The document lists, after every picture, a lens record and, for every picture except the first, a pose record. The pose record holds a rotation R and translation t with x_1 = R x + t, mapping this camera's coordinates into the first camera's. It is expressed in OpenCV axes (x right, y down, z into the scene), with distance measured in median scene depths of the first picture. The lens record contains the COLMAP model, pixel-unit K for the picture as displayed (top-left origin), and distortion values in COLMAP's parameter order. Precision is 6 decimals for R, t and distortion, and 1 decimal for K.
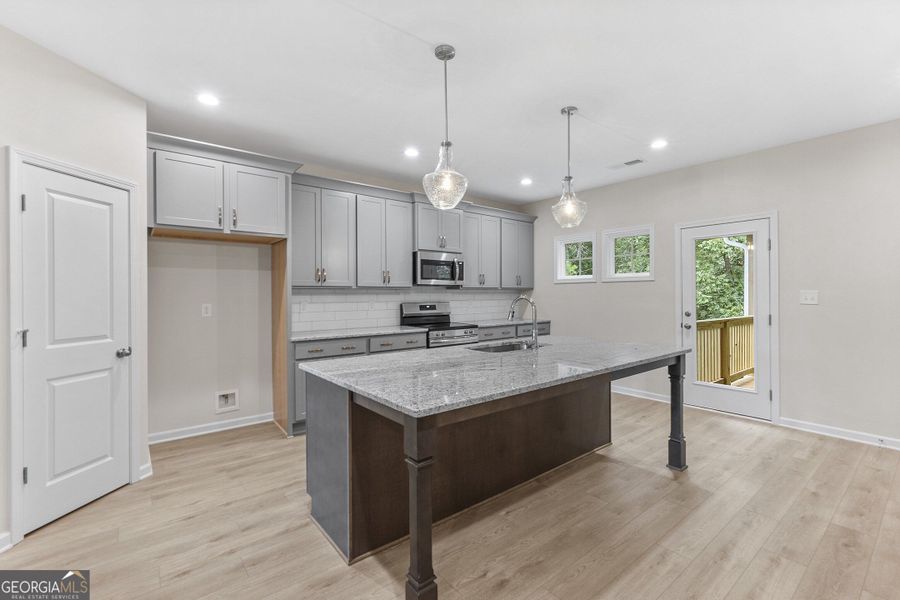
lens RADIAL K [[395.9, 0, 448.5], [0, 395.9, 294.6], [0, 0, 1]] dist [0.003471, 0.000405]
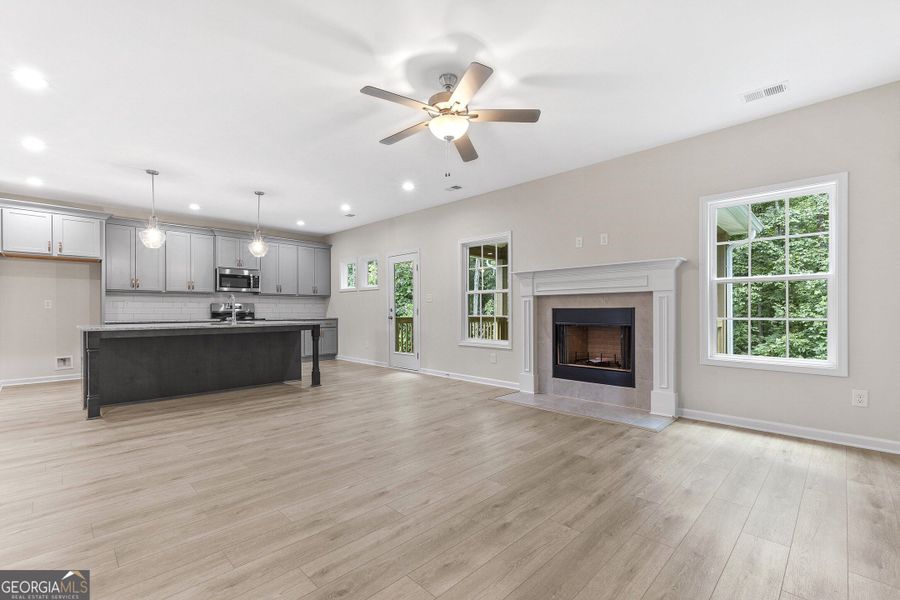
lens RADIAL K [[395.9, 0, 450.8], [0, 395.9, 312.5], [0, 0, 1]] dist [0.003471, 0.000405]
pose [[0.993394, 0.001549, 0.114747, 0.835541], [-0.001938, 0.999993, 0.003276, 0.067531], [-0.114741, -0.003476, 0.993389, -0.787438]]
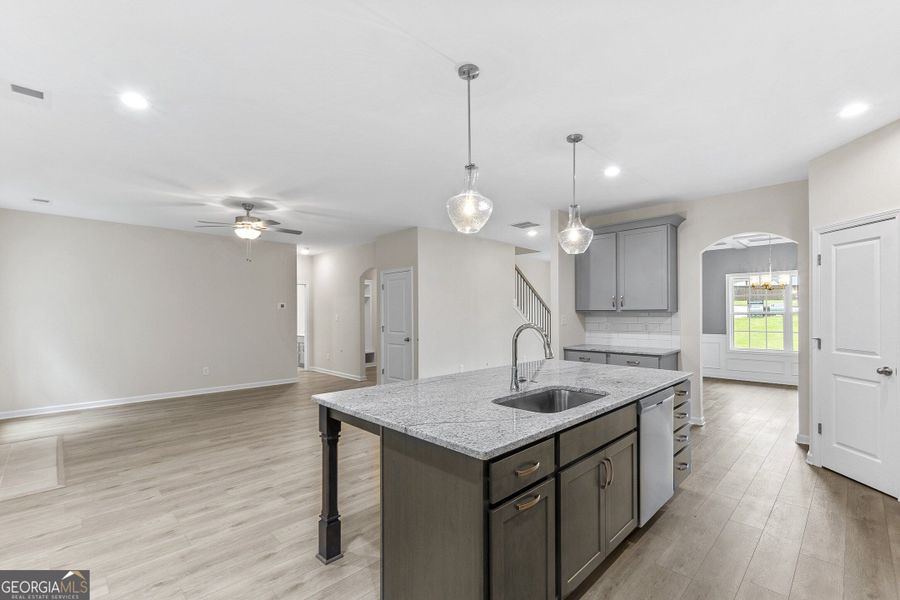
lens RADIAL K [[395.9, 0, 446.9], [0, 395.9, 304.8], [0, 0, 1]] dist [0.003471, 0.000405]
pose [[-0.994868, 0.006058, -0.101004, 0.362693], [0.007826, 0.999823, -0.017115, -0.018324], [0.100882, -0.017818, -0.994739, 1.484157]]
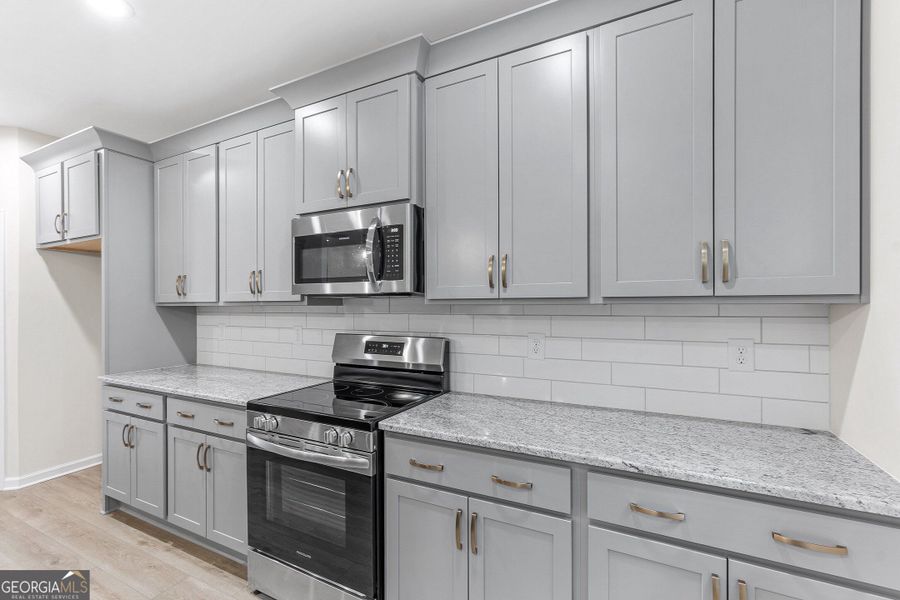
lens RADIAL K [[395.9, 0, 455.3], [0, 395.9, 304.1], [0, 0, 1]] dist [0.003471, 0.000405]
pose [[0.406163, 0.002024, -0.913798, 0.532568], [0.002205, 0.999992, 0.003194, -0.022653], [0.913798, -0.003312, 0.406156, 1.313077]]
